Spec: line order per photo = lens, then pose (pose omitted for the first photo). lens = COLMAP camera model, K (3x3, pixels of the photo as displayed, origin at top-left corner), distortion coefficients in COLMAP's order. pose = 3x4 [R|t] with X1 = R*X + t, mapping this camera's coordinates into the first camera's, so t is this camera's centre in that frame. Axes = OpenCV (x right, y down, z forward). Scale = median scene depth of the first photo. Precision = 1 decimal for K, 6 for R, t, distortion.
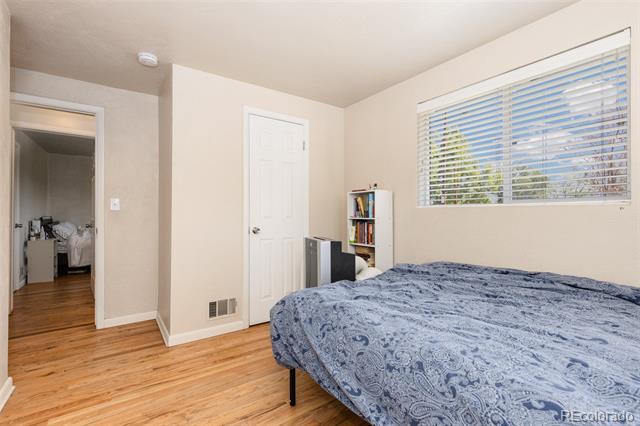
lens RADIAL K [[288.9, 0, 315.9], [0, 288.9, 212.6], [0, 0, 1]] dist [0.002521, 0.000127]
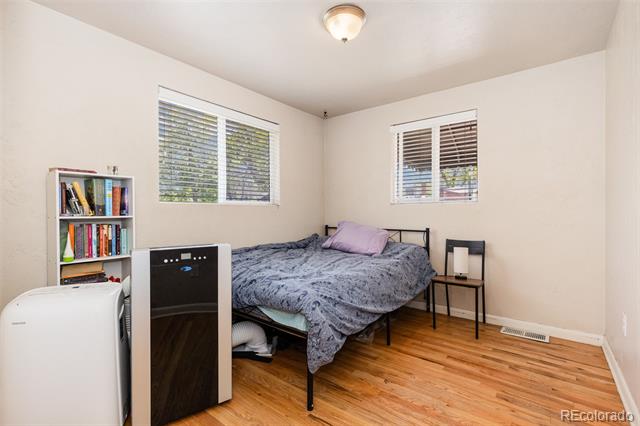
lens RADIAL K [[288.9, 0, 315.9], [0, 288.9, 212.6], [0, 0, 1]] dist [0.002521, 0.000127]
pose [[-0.279204, -0.001896, 0.960230, -0.568382], [-0.002201, 0.999997, 0.001334, 0.009252], [-0.960229, -0.001741, -0.279208, 0.714915]]
